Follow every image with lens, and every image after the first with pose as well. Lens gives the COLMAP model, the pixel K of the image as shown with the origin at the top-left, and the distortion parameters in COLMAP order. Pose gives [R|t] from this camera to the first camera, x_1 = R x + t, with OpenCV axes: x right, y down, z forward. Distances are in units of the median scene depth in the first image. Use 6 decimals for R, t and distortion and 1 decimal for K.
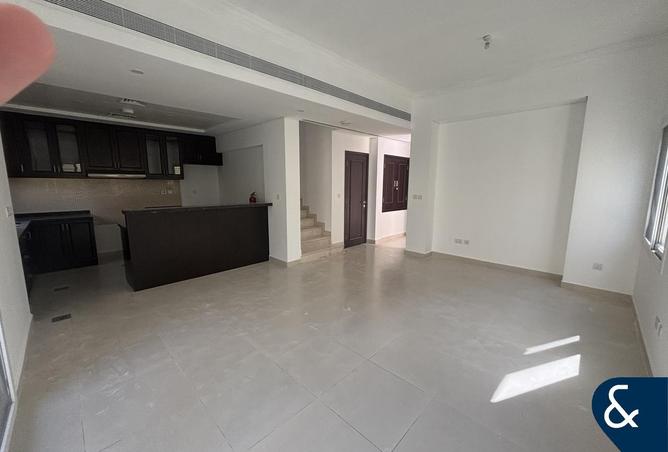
lens RADIAL K [[273.3, 0, 334.0], [0, 273.3, 226.0], [0, 0, 1]] dist [0.000670, 0.000074]
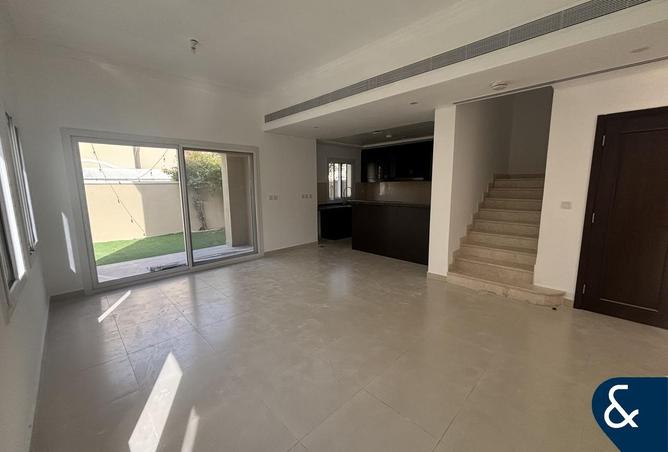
lens RADIAL K [[273.3, 0, 334.0], [0, 273.3, 226.0], [0, 0, 1]] dist [0.000670, 0.000074]
pose [[-0.030877, 0.145475, -0.988880, 0.718923], [-0.151379, 0.977259, 0.148492, -0.102631], [0.987993, 0.154281, -0.008153, 0.695007]]
